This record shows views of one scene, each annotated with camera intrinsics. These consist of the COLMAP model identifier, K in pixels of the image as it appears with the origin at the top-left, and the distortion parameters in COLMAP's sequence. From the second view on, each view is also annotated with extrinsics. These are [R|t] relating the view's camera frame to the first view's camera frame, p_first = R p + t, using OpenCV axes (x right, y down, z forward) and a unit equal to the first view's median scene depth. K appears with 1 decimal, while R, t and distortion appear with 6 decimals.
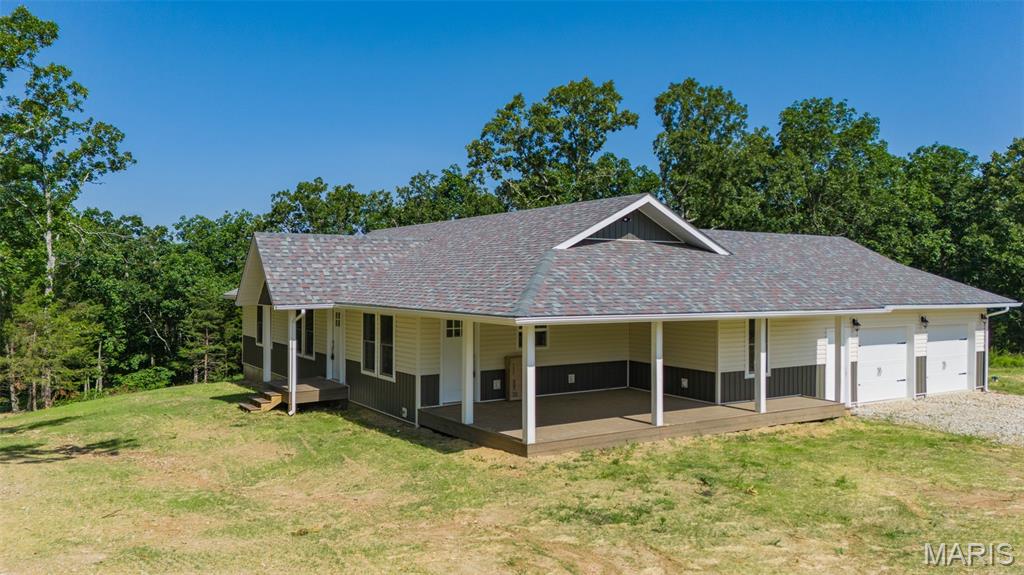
lens RADIAL K [[750.2, 0, 516.3], [0, 750.2, 284.7], [0, 0, 1]] dist [0.085344, -0.084707]
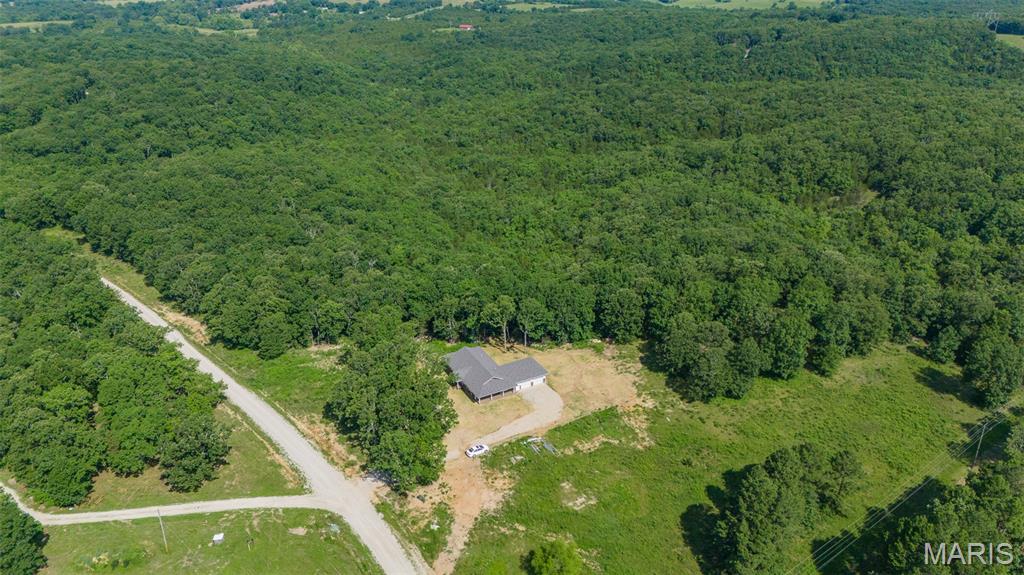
lens RADIAL K [[752.1, 0, 516.9], [0, 752.1, 274.5], [0, 0, 1]] dist [0.135249, -0.254905]
pose [[0.996733, 0.032314, -0.074019, 1.059463], [0.001045, 0.911234, 0.411888, -4.918652], [0.080758, -0.410620, 0.908223, -6.757079]]
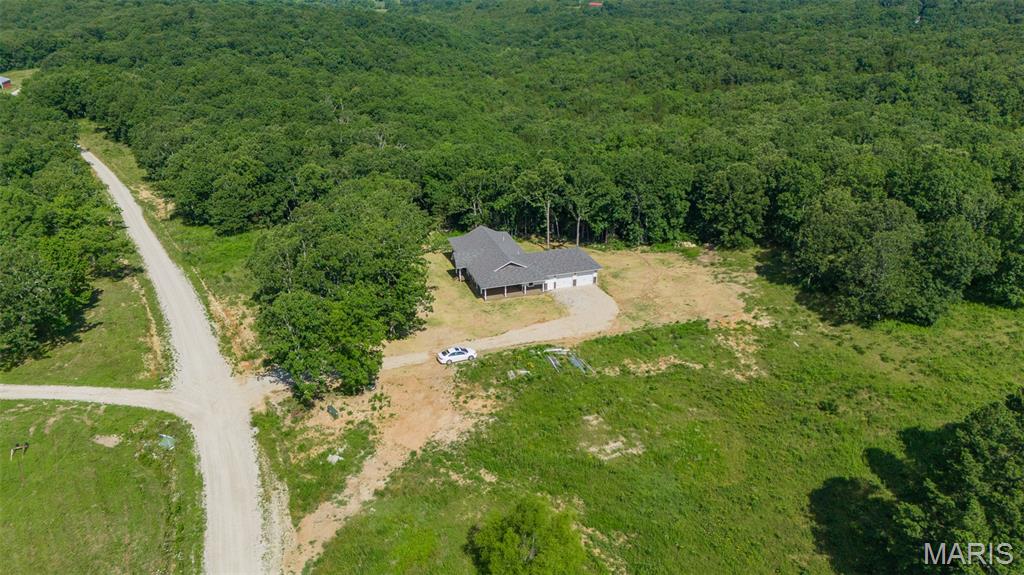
lens RADIAL K [[750.2, 0, 516.3], [0, 750.2, 284.7], [0, 0, 1]] dist [0.085344, -0.084707]
pose [[0.967003, 0.105373, -0.231952, 1.525811], [-0.000632, 0.911443, 0.411425, -2.270072], [0.254764, -0.397703, 0.881435, -4.168814]]
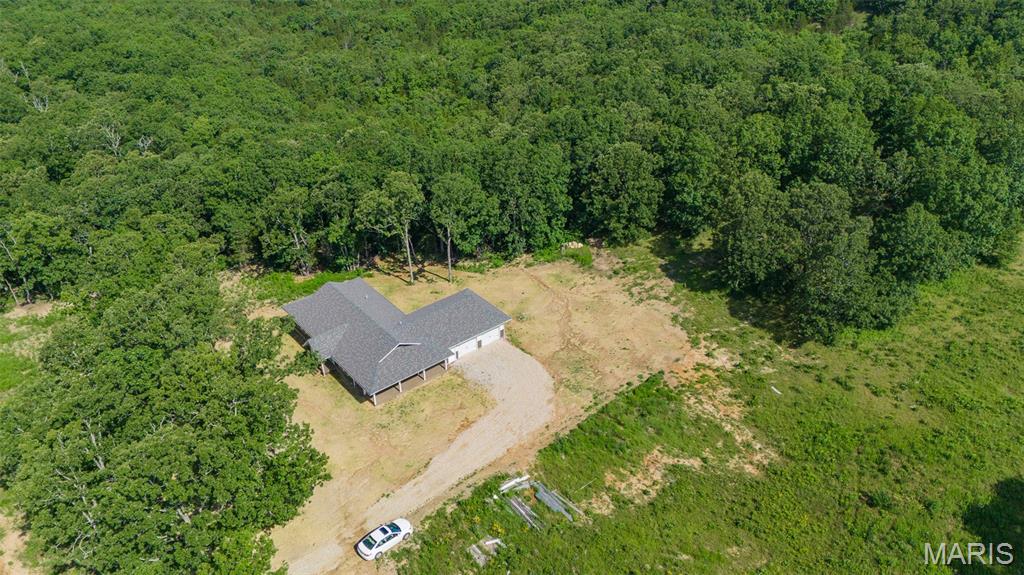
lens RADIAL K [[745.2, 0, 515.2], [0, 745.2, 287.9], [0, 0, 1]] dist [0.089619, -0.083896]
pose [[0.994375, -0.062410, 0.085572, 0.455127], [0.006756, 0.843673, 0.536815, -2.556225], [-0.105697, -0.533218, 0.839349, -2.464095]]
